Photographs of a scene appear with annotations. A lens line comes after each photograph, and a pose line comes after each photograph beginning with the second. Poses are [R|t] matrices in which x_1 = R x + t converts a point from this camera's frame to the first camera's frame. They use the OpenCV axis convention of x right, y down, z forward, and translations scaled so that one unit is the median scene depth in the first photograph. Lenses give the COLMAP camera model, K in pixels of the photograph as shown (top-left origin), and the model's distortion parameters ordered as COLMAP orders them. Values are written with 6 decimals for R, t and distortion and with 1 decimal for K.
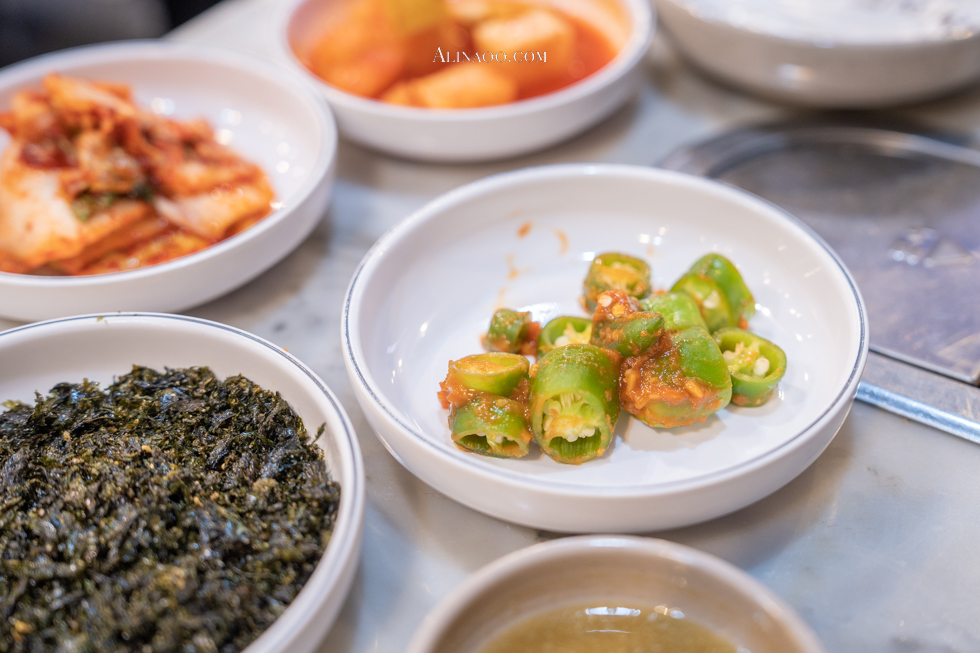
lens RADIAL K [[1260.7, 0, 490.0], [0, 1260.7, 326.5], [0, 0, 1]] dist [-0.016798, 0.265399]
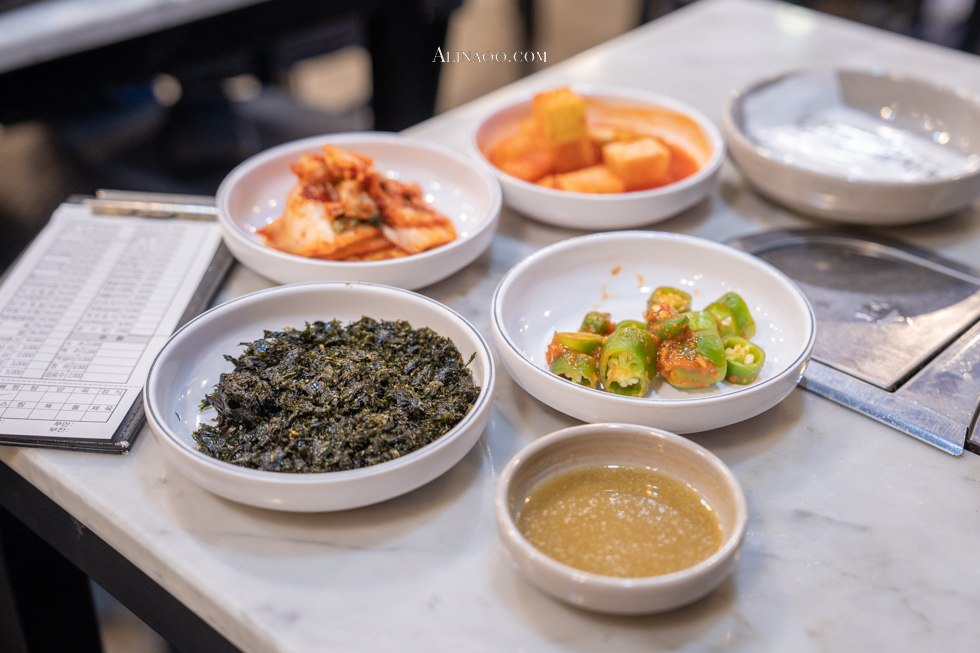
lens RADIAL K [[1260.7, 0, 490.0], [0, 1260.7, 326.5], [0, 0, 1]] dist [-0.016798, 0.265399]
pose [[0.986389, 0.117700, -0.114815, 0.068773], [-0.130287, 0.985457, -0.109088, 0.202607], [0.100306, 0.122562, 0.987379, -0.596000]]
